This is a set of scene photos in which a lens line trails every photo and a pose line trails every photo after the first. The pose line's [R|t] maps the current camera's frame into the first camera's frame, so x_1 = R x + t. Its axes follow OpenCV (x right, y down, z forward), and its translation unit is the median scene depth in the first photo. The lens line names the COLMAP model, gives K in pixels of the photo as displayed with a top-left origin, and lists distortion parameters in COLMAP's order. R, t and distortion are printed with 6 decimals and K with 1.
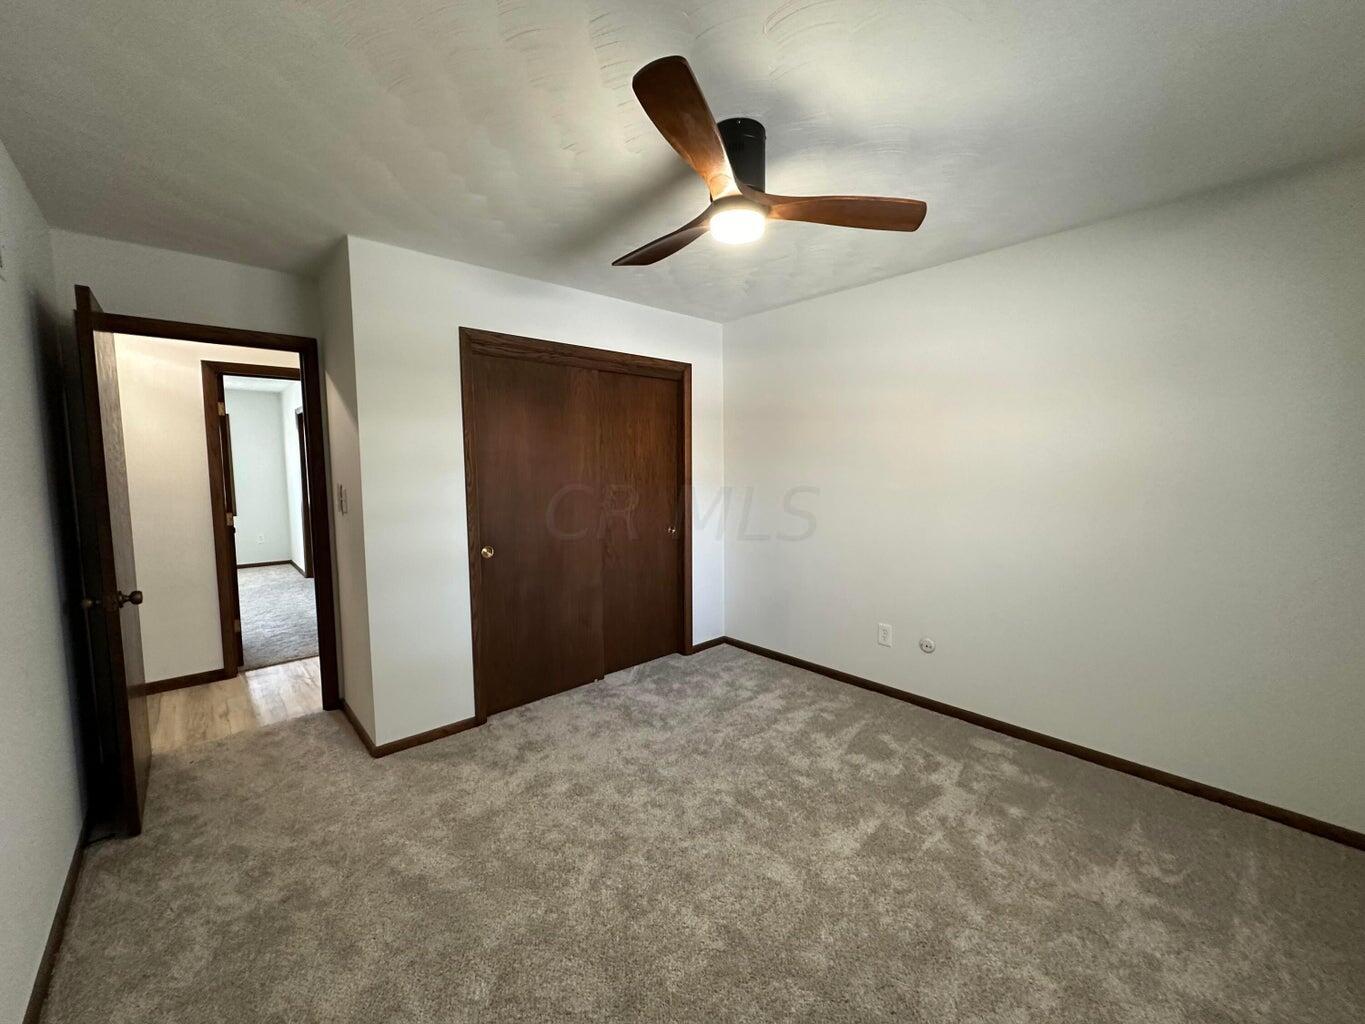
lens RADIAL K [[543.0, 0, 677.8], [0, 543.0, 511.3], [0, 0, 1]] dist [0.000668, 0.000195]
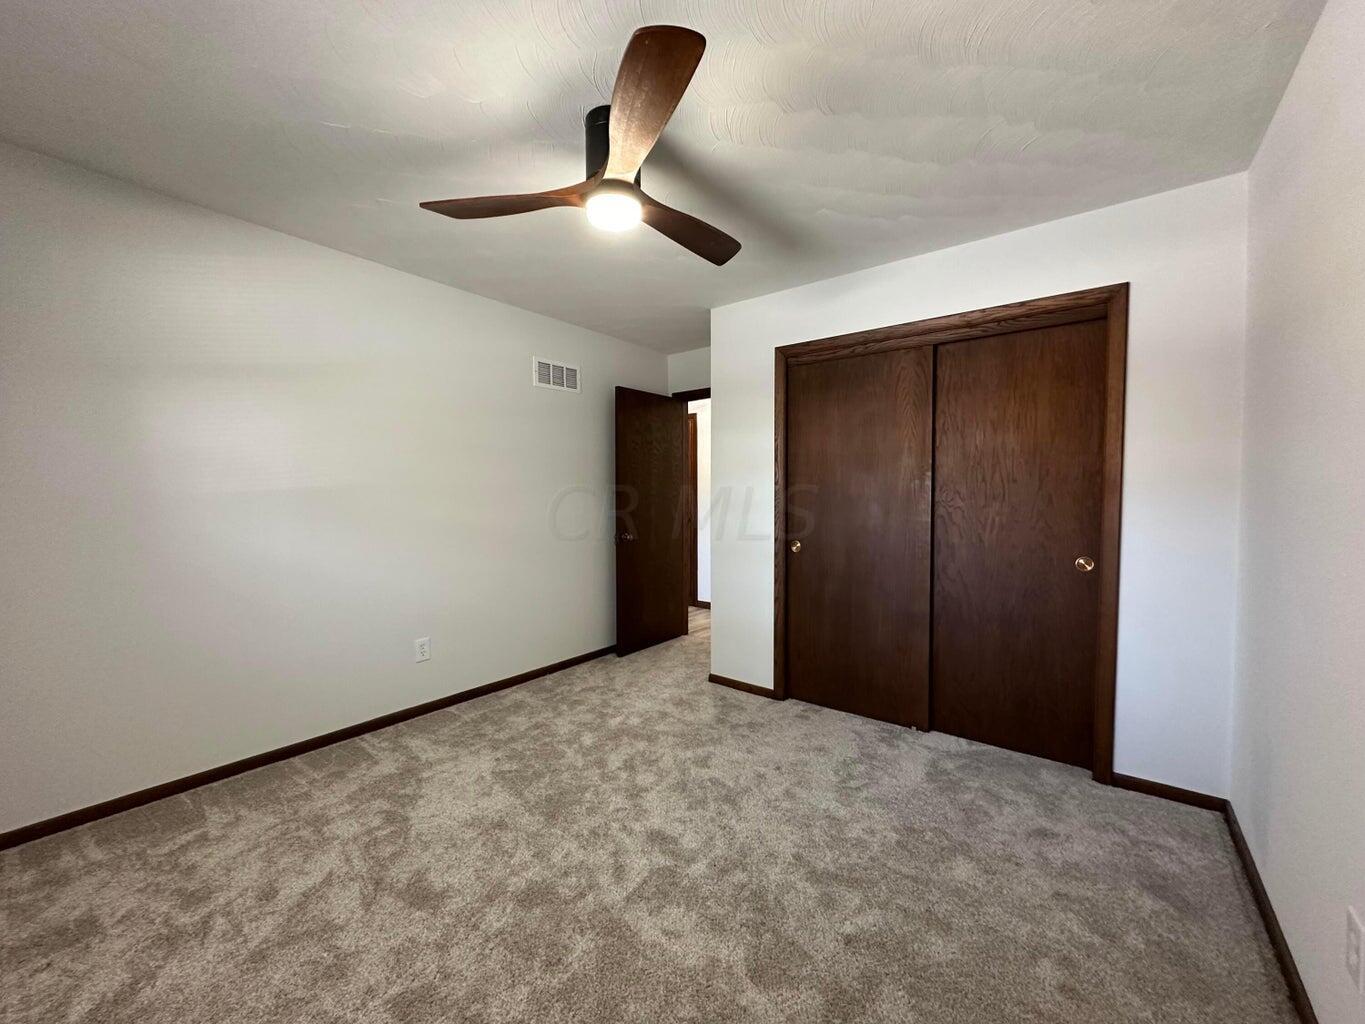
lens RADIAL K [[543.0, 0, 686.0], [0, 543.0, 514.6], [0, 0, 1]] dist [0.000668, 0.000195]
pose [[0.182141, 0.052961, -0.981845, 0.599240], [-0.083233, 0.995795, 0.038273, -0.010513], [0.979743, 0.074751, 0.185783, 0.515722]]
